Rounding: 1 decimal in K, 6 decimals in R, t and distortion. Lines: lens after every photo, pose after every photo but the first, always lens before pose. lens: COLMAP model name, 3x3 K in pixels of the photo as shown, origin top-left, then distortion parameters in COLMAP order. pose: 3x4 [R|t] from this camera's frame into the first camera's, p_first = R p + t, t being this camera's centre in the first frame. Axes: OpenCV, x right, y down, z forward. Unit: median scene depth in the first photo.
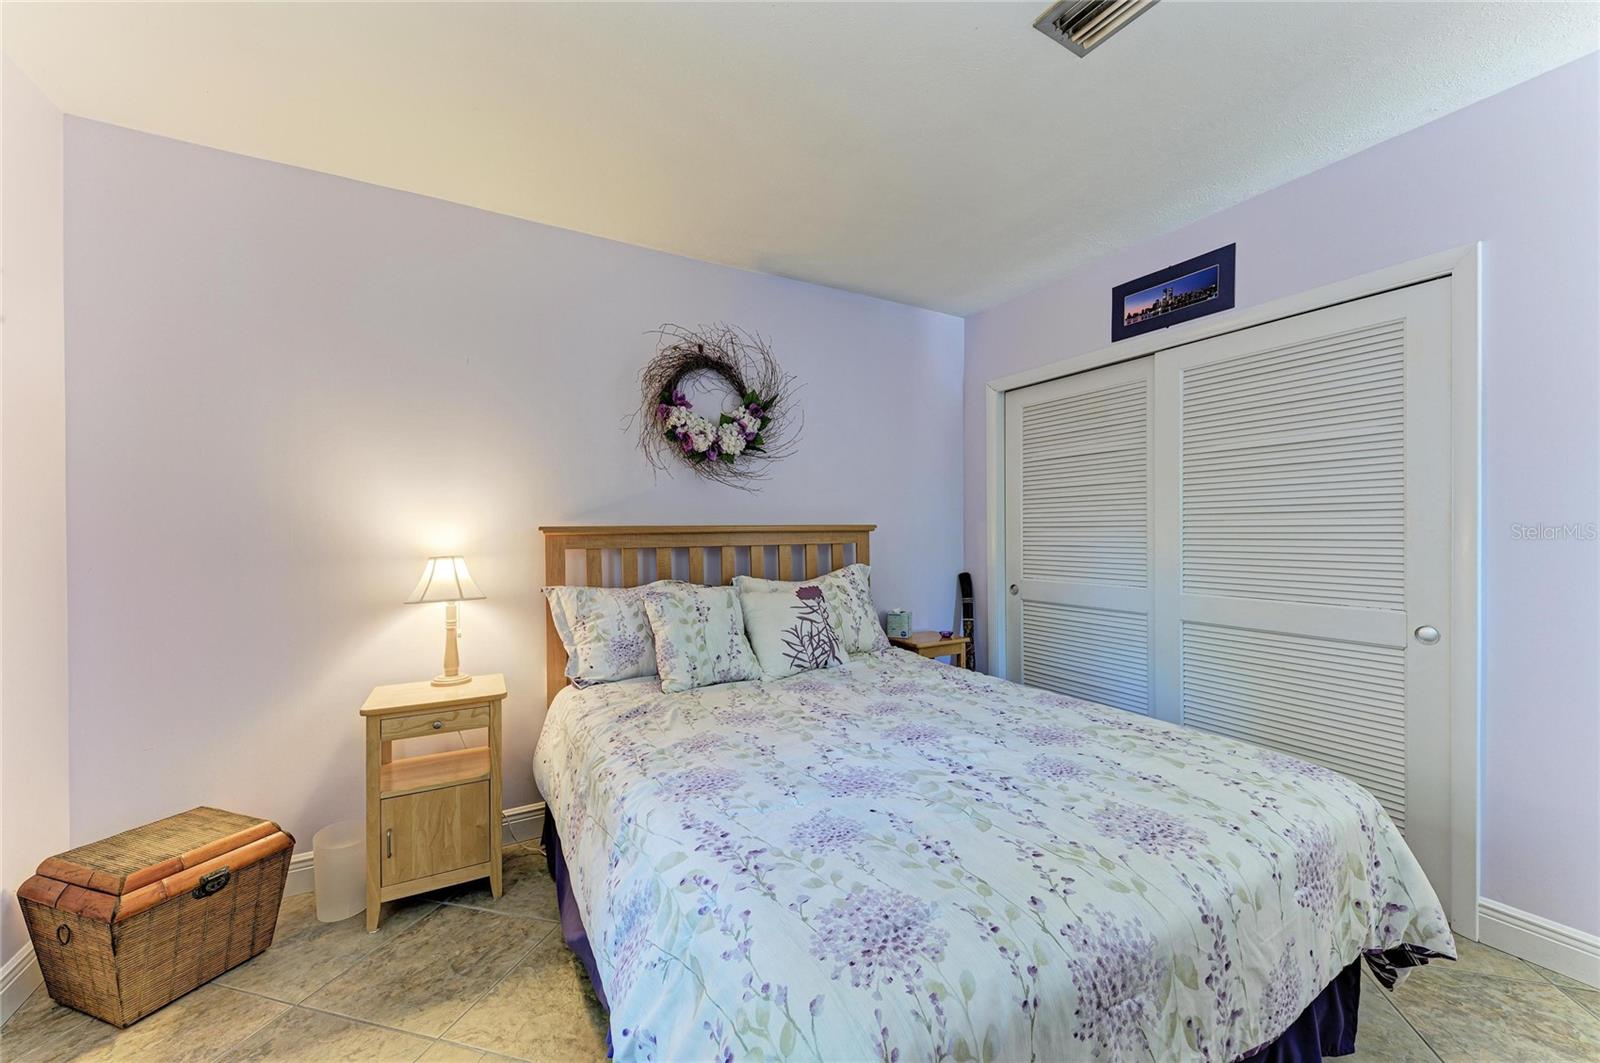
lens RADIAL K [[615.0, 0, 796.4], [0, 615.0, 530.8], [0, 0, 1]] dist [0.006792, -0.003326]
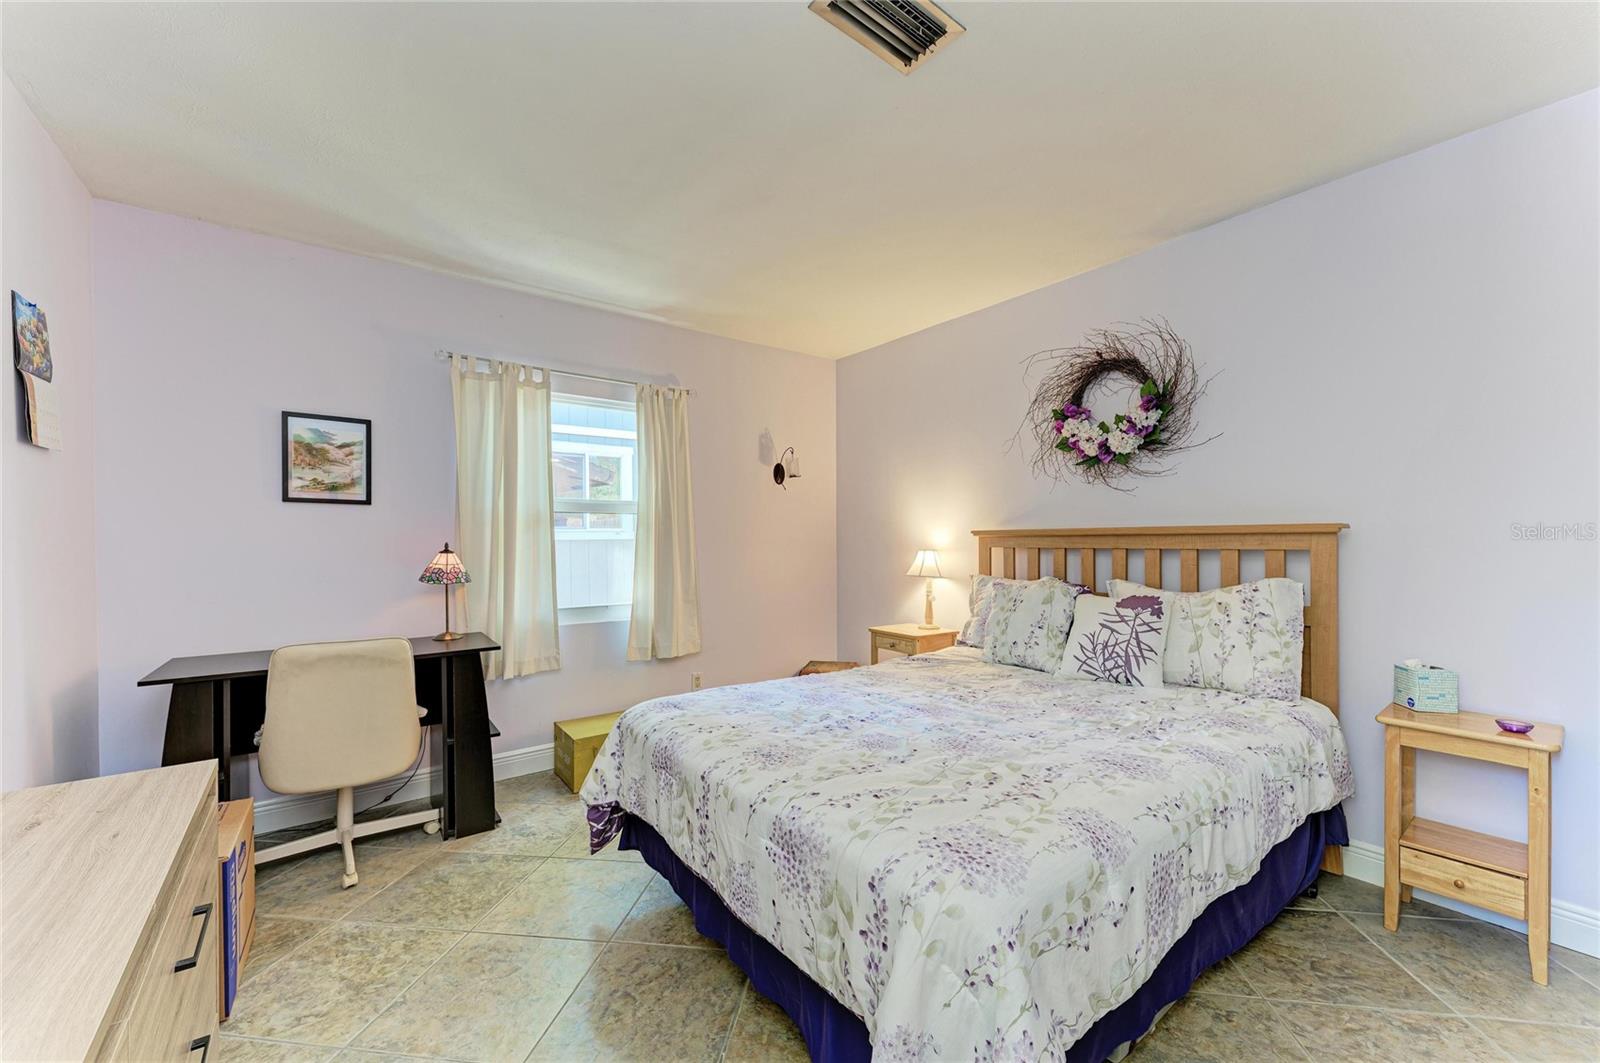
lens RADIAL K [[615.0, 0, 789.3], [0, 615.0, 534.8], [0, 0, 1]] dist [0.006792, -0.003326]
pose [[0.137645, 0.007135, -0.990456, 0.886047], [0.006750, 0.999944, 0.008142, -0.009594], [0.990459, -0.007806, 0.137589, 0.388286]]
